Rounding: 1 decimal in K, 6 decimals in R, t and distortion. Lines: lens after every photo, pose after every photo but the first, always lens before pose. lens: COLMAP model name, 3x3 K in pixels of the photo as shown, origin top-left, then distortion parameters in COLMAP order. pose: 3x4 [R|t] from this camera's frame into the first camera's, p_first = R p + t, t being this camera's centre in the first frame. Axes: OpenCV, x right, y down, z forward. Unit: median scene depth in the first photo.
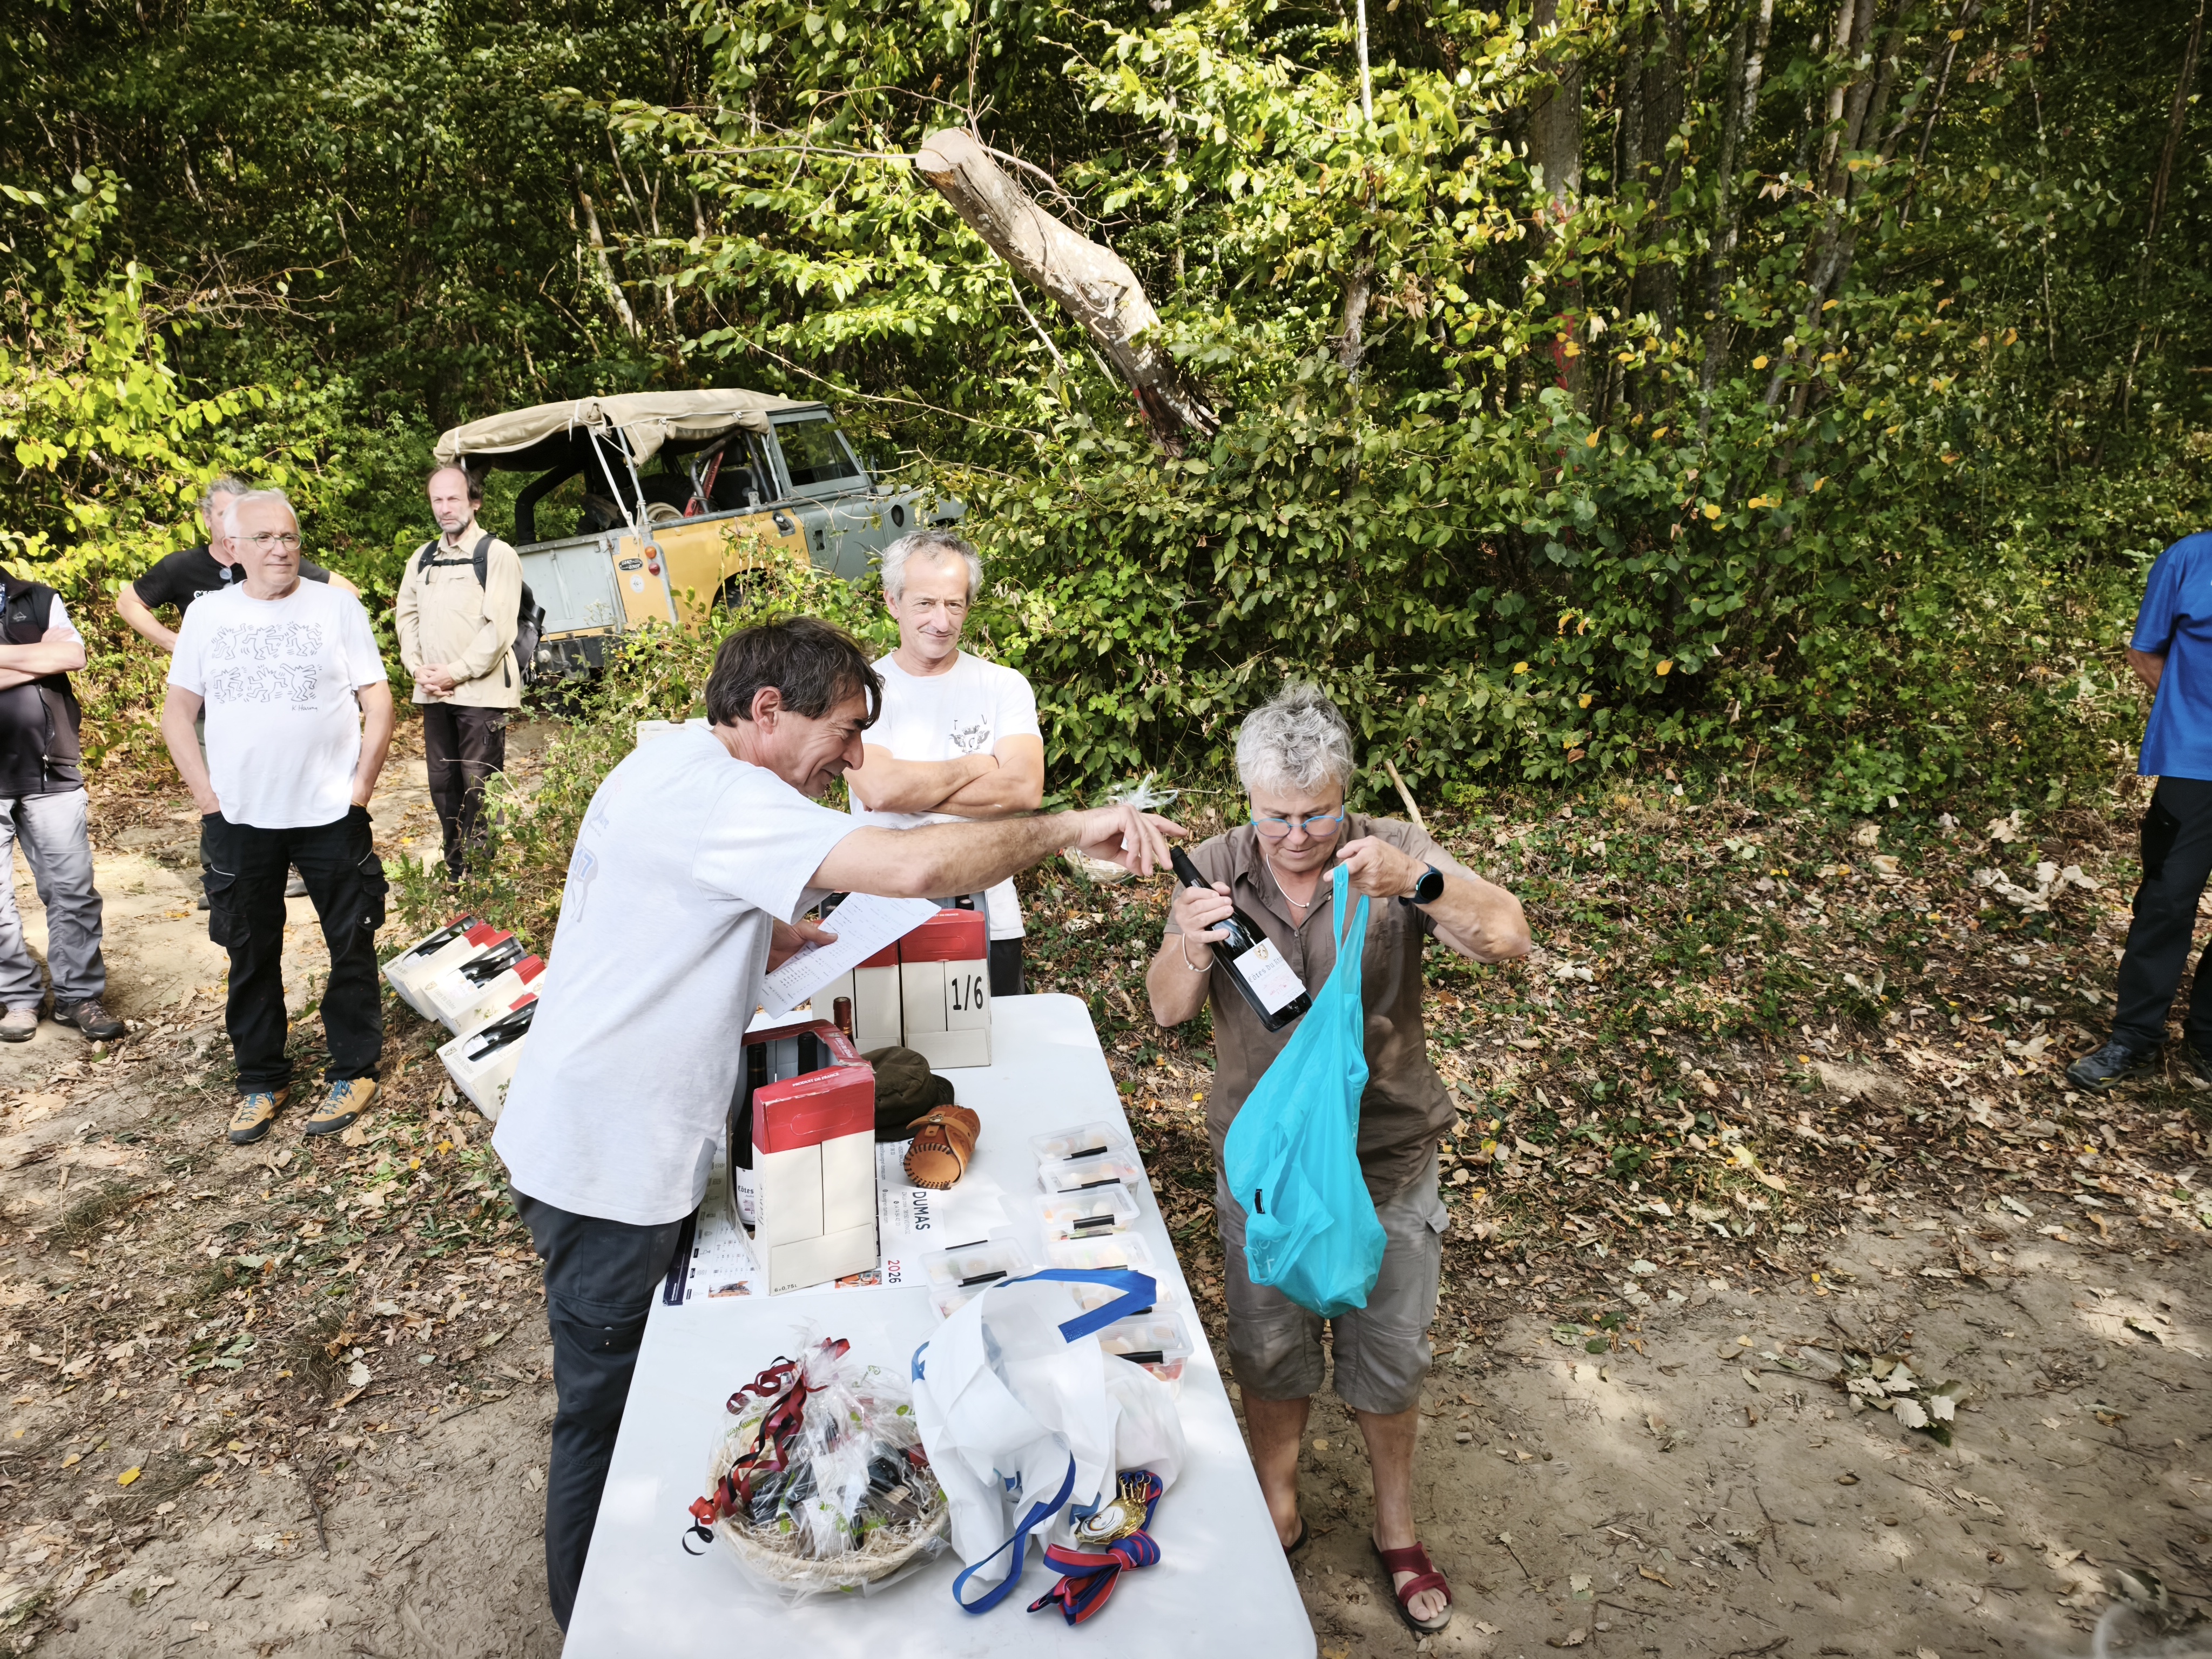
lens RADIAL K [[1512.6, 0, 1087.7], [0, 1512.6, 818.3], [0, 0, 1]] dist [0.040807, -0.035886]
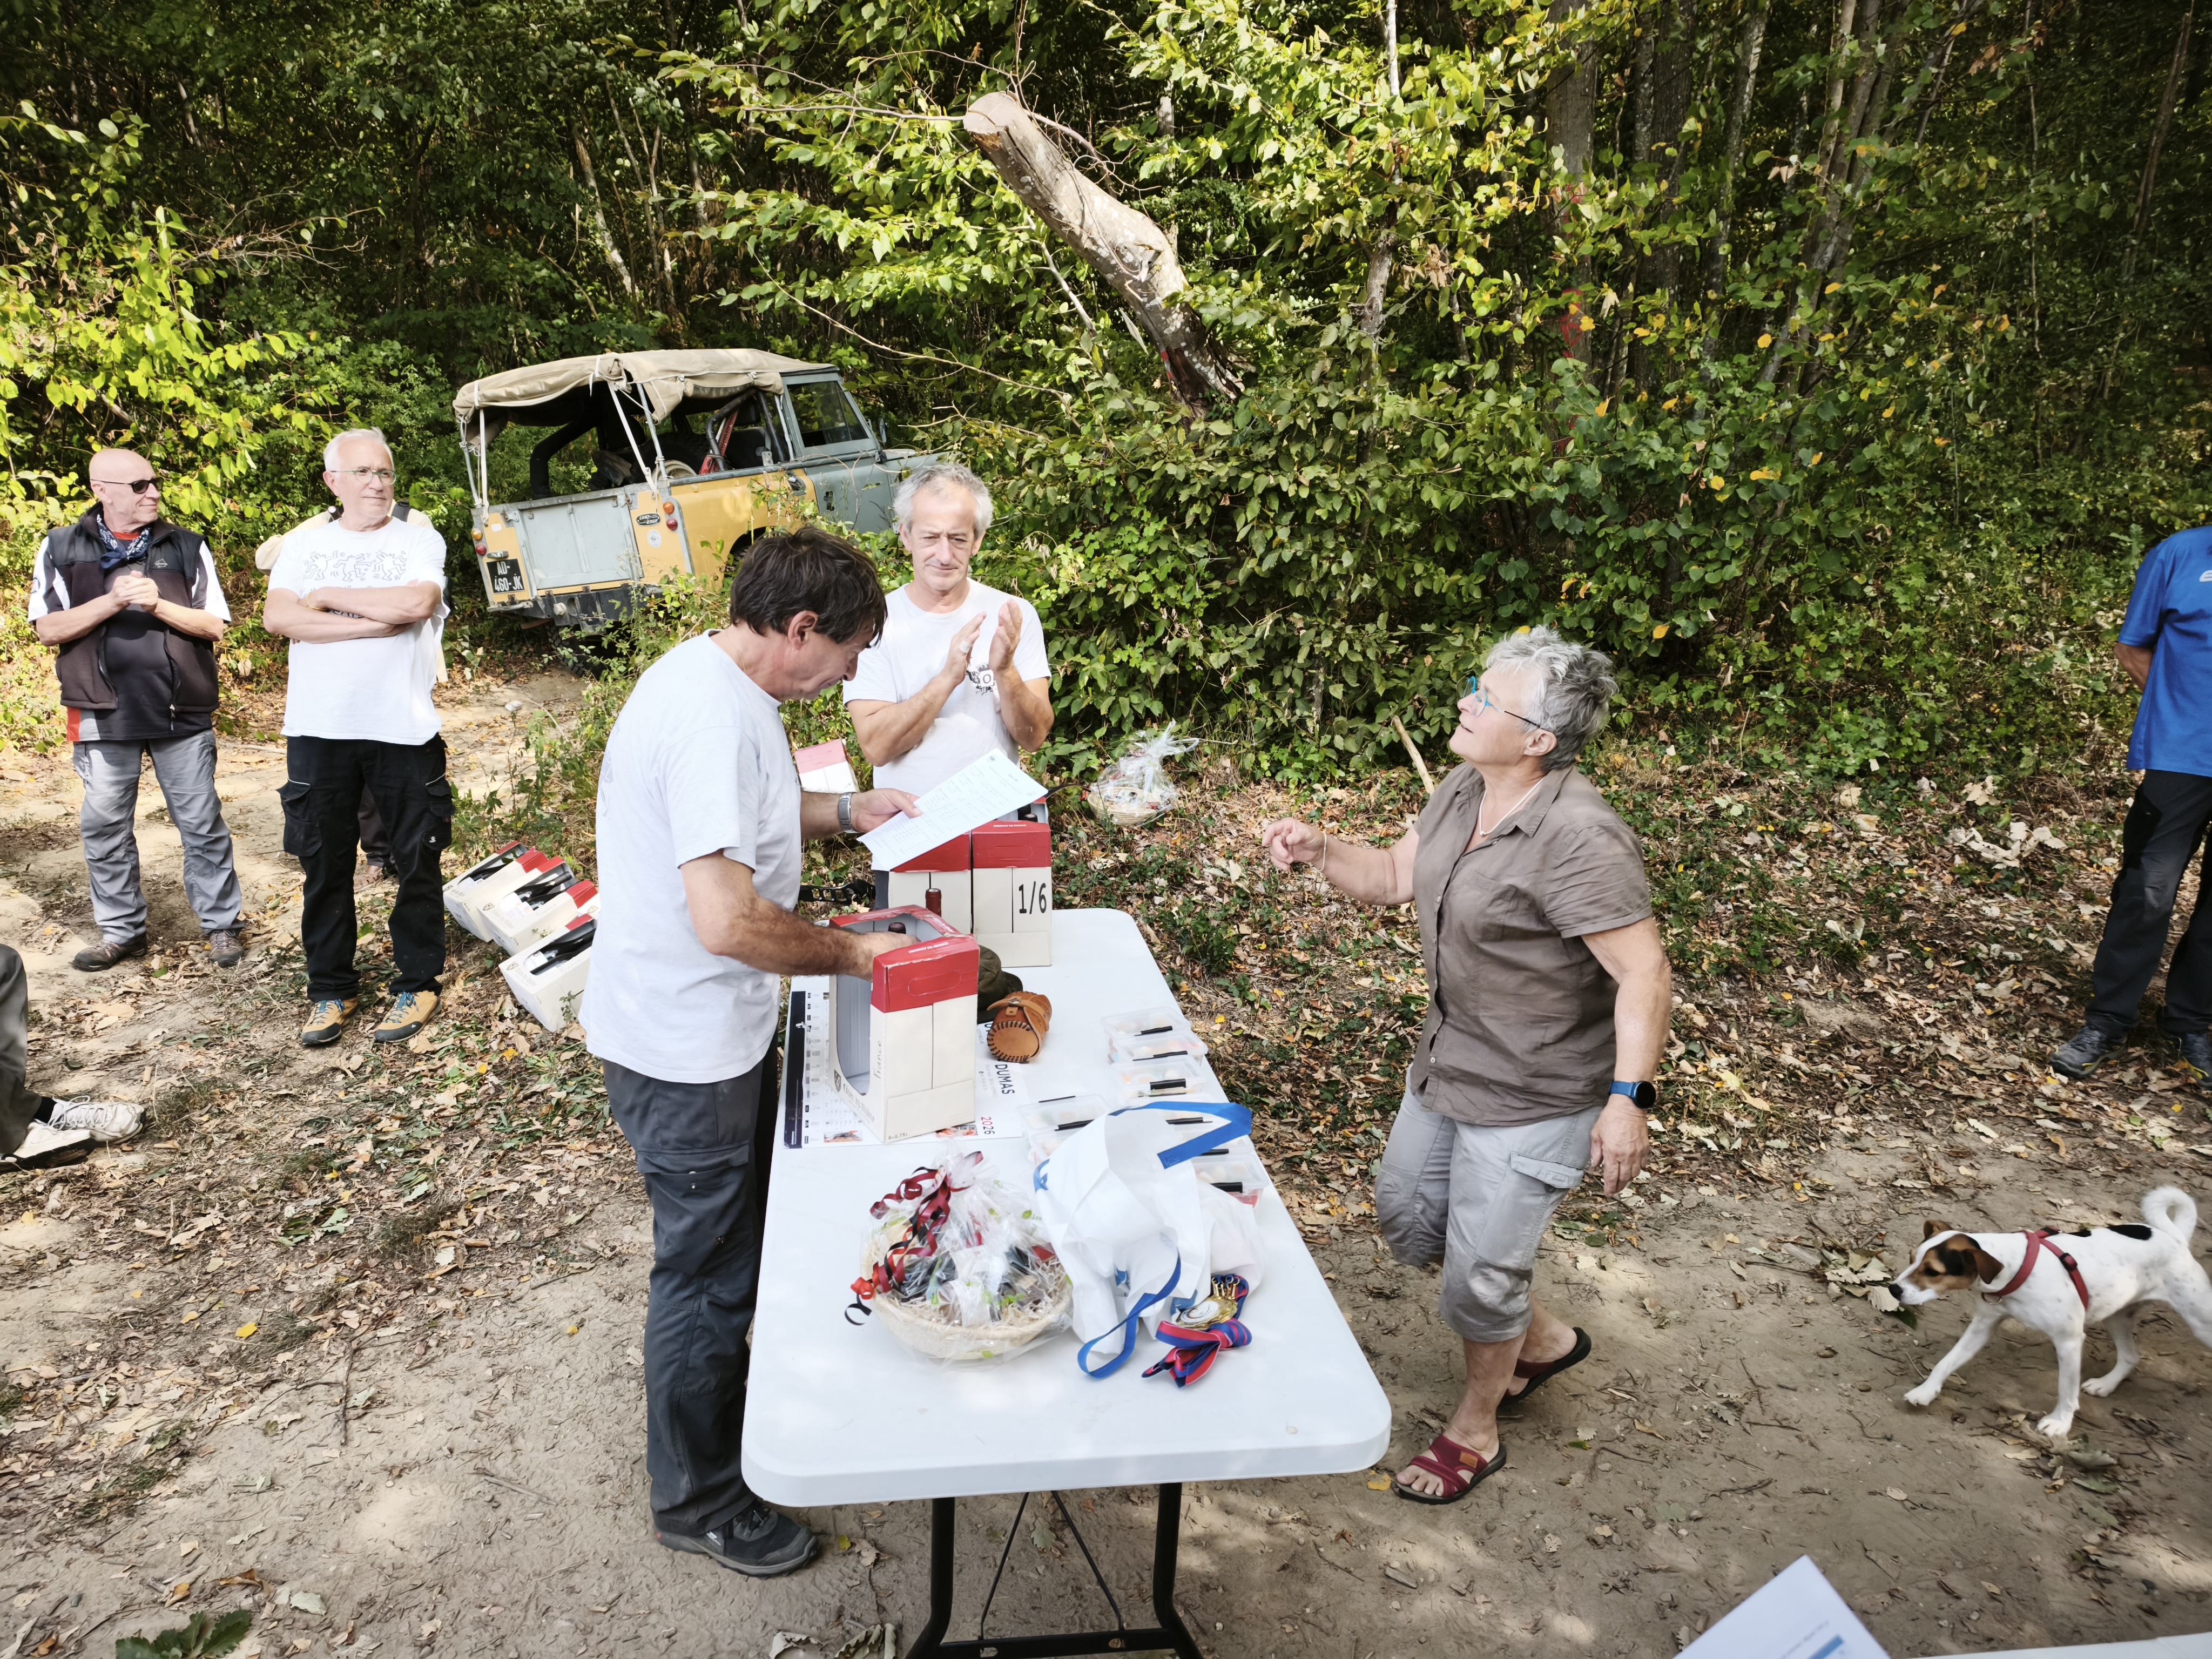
lens RADIAL K [[1512.6, 0, 1078.1], [0, 1512.6, 840.8], [0, 0, 1]] dist [0.040807, -0.035886]
pose [[0.999722, 0.019386, 0.013388, -0.036267], [-0.019732, 0.999461, 0.026227, 0.026496], [-0.012873, -0.026484, 0.999566, -0.047555]]
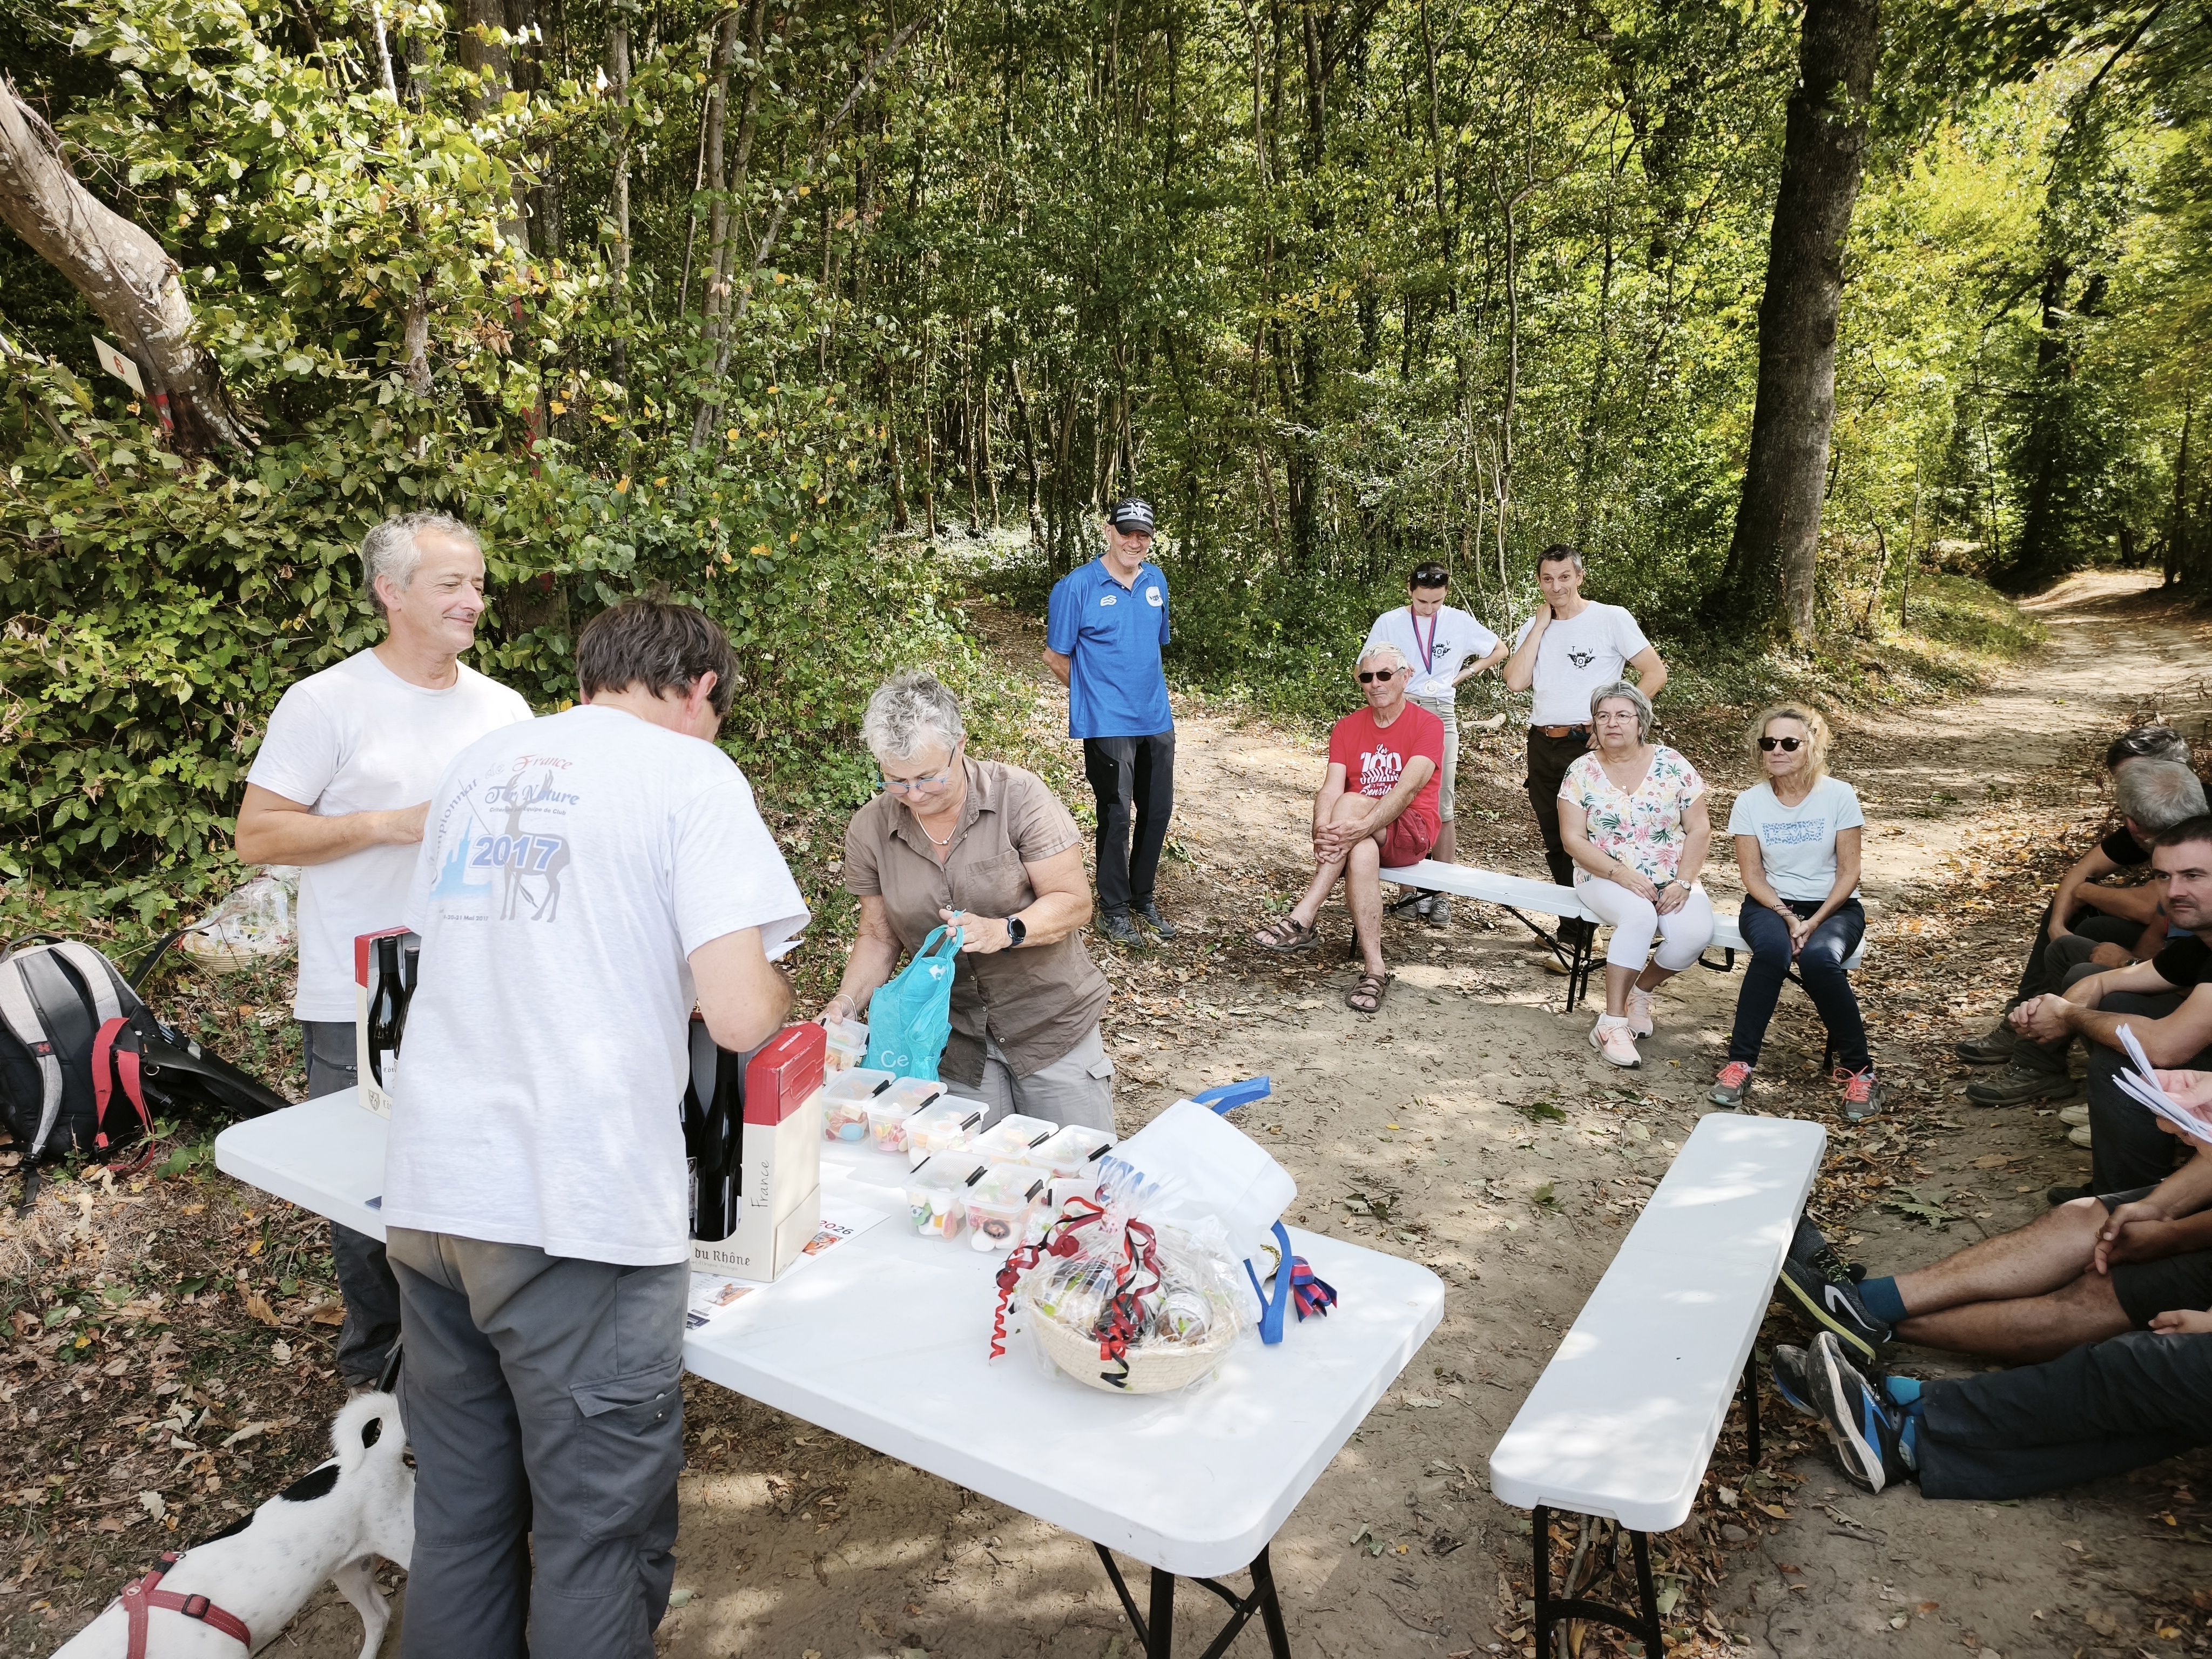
lens RADIAL K [[1512.6, 0, 1100.7], [0, 1512.6, 820.6], [0, 0, 1]] dist [0.040807, -0.035886]
pose [[0.621275, -0.109108, 0.775960, -0.346073], [0.152291, 0.988189, 0.017018, 0.018427], [-0.768652, 0.107599, 0.630553, 0.090054]]
